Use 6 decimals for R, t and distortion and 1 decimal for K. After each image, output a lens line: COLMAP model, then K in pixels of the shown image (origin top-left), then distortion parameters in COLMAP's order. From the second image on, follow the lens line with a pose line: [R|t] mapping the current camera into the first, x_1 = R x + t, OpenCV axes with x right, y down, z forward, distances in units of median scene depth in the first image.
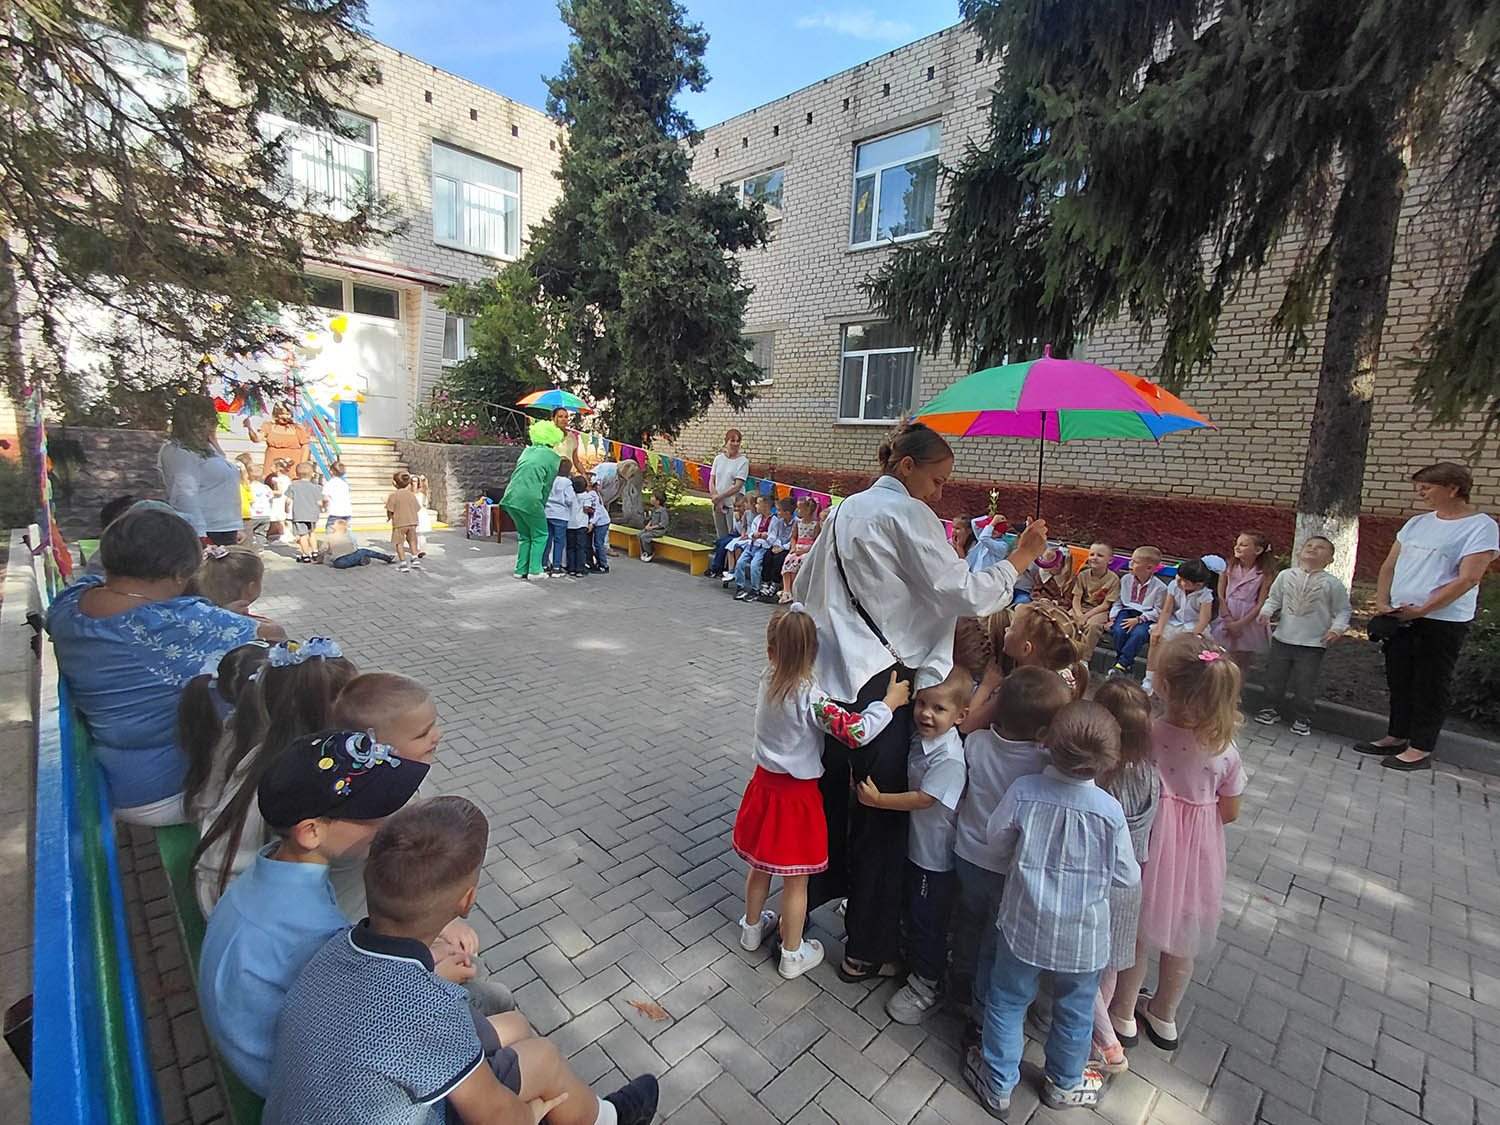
lens RADIAL K [[687.6, 0, 737.3], [0, 687.6, 560.2], [0, 0, 1]] dist [-0.001101, 0.006234]
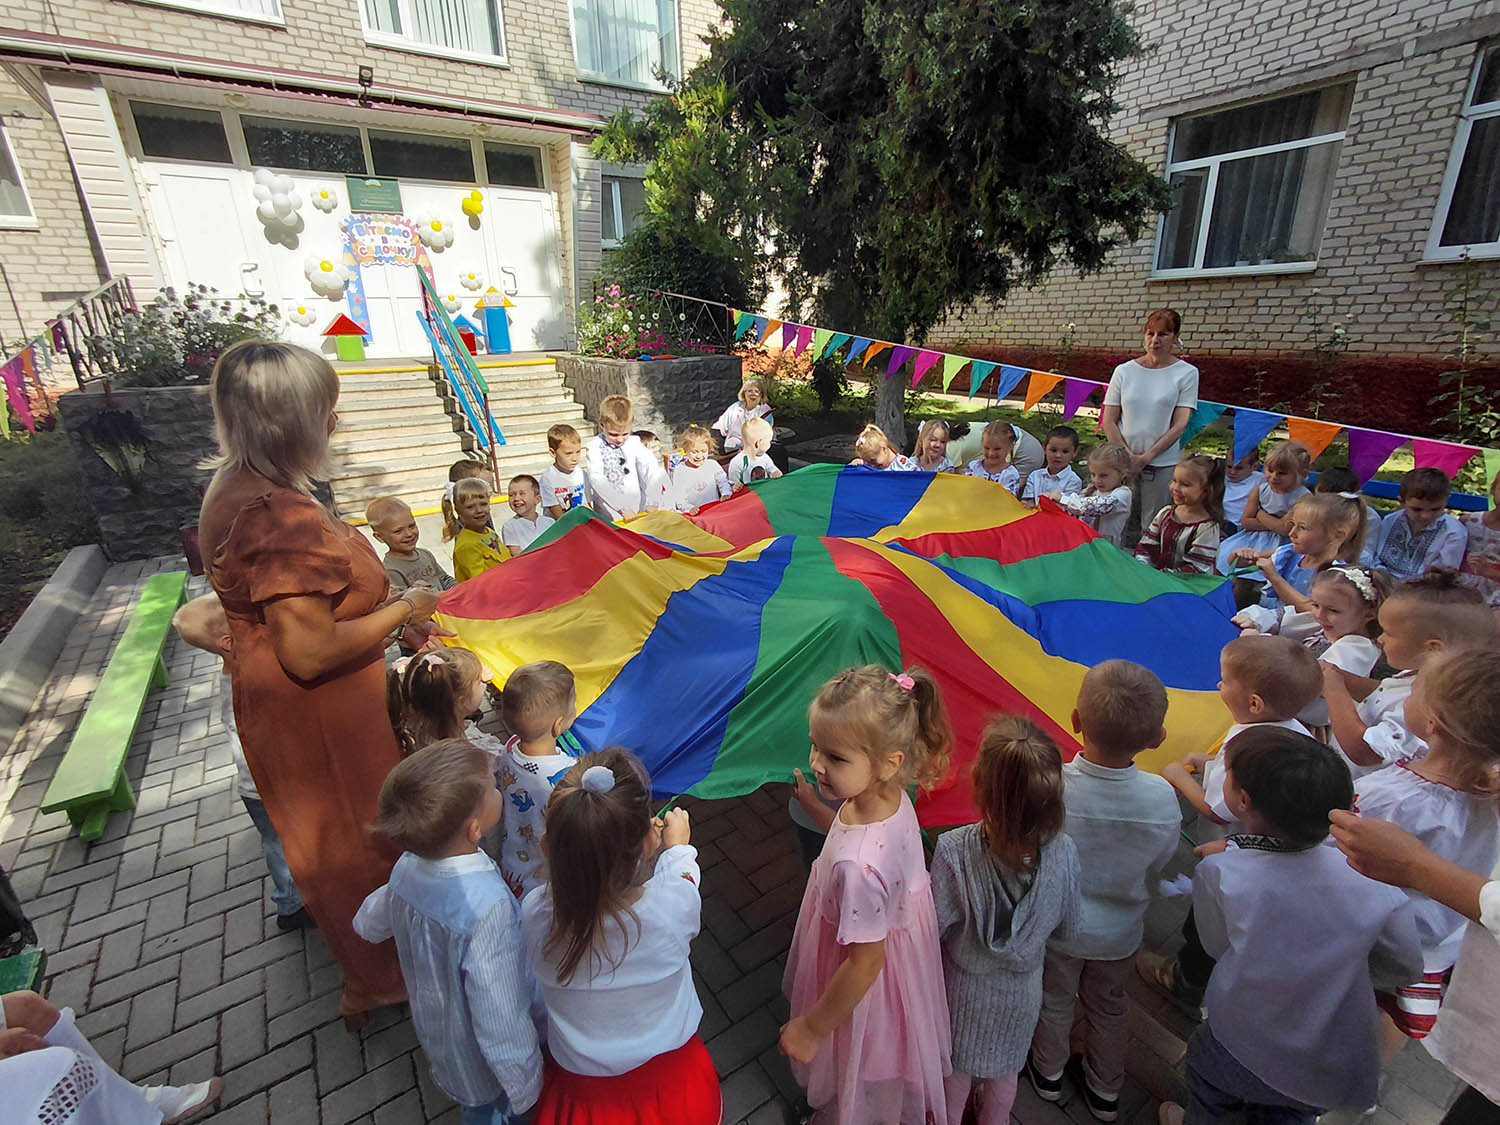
lens RADIAL K [[687.4, 0, 750.0], [0, 687.4, 562.5], [0, 0, 1]] dist [-0.001197, 0.000368]
pose [[0.980689, -0.013025, -0.195139, -0.157739], [0.046529, 0.984669, 0.168115, -0.075734], [0.189957, -0.173948, 0.966260, 0.297746]]
